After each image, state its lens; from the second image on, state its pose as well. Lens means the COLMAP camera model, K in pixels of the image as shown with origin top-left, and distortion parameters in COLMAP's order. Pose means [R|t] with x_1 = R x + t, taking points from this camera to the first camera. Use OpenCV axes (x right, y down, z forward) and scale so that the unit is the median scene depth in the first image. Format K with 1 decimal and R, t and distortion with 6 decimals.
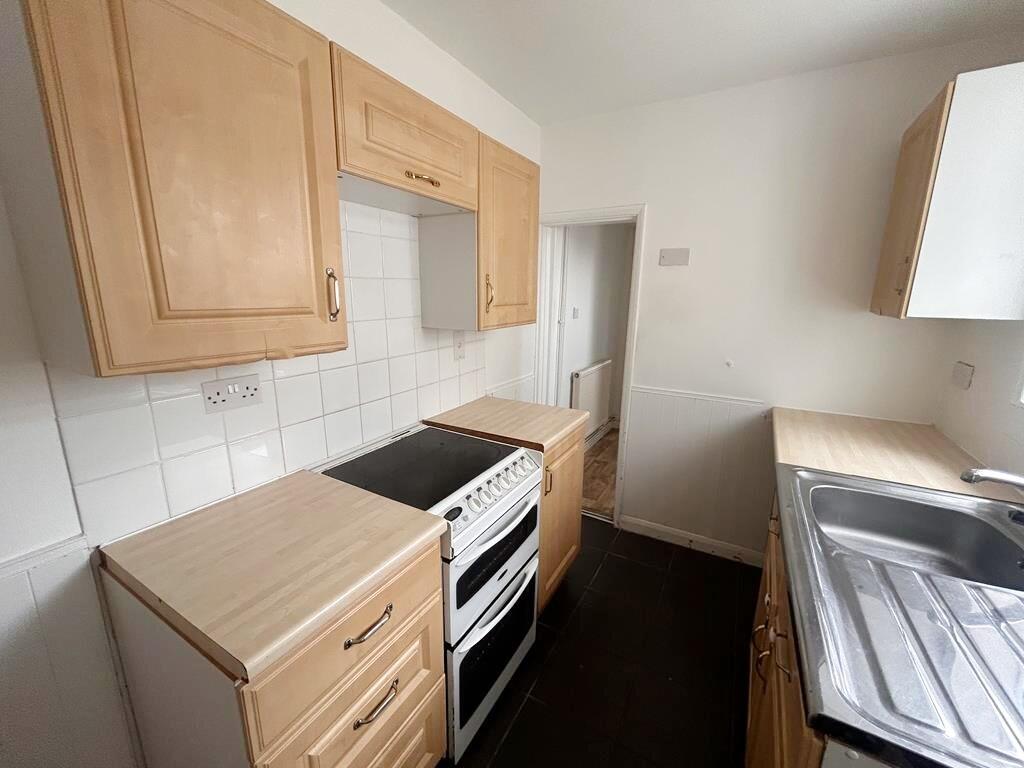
lens RADIAL K [[413.6, 0, 512.0], [0, 413.6, 384.0], [0, 0, 1]] dist [0.001515, 0.000096]
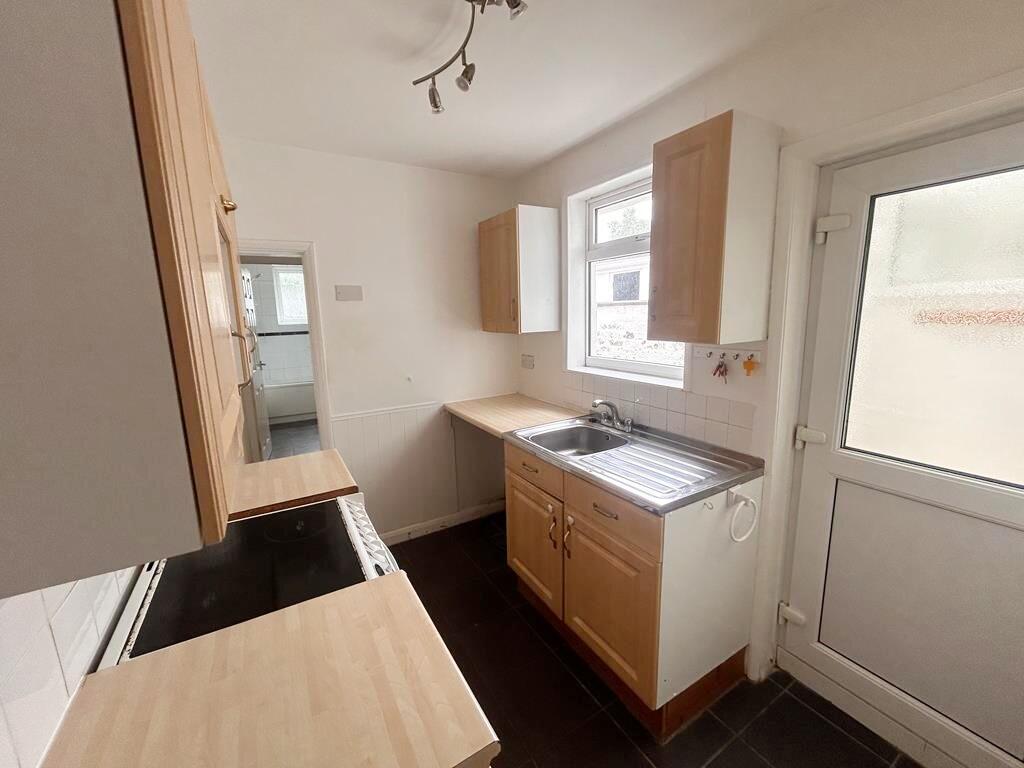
lens RADIAL K [[413.6, 0, 512.0], [0, 413.6, 384.0], [0, 0, 1]] dist [0.001515, 0.000096]
pose [[0.493022, -0.176496, 0.851926, -0.533411], [0.220799, 0.972531, 0.073703, -0.078988], [-0.841533, 0.151767, 0.518449, 0.138804]]
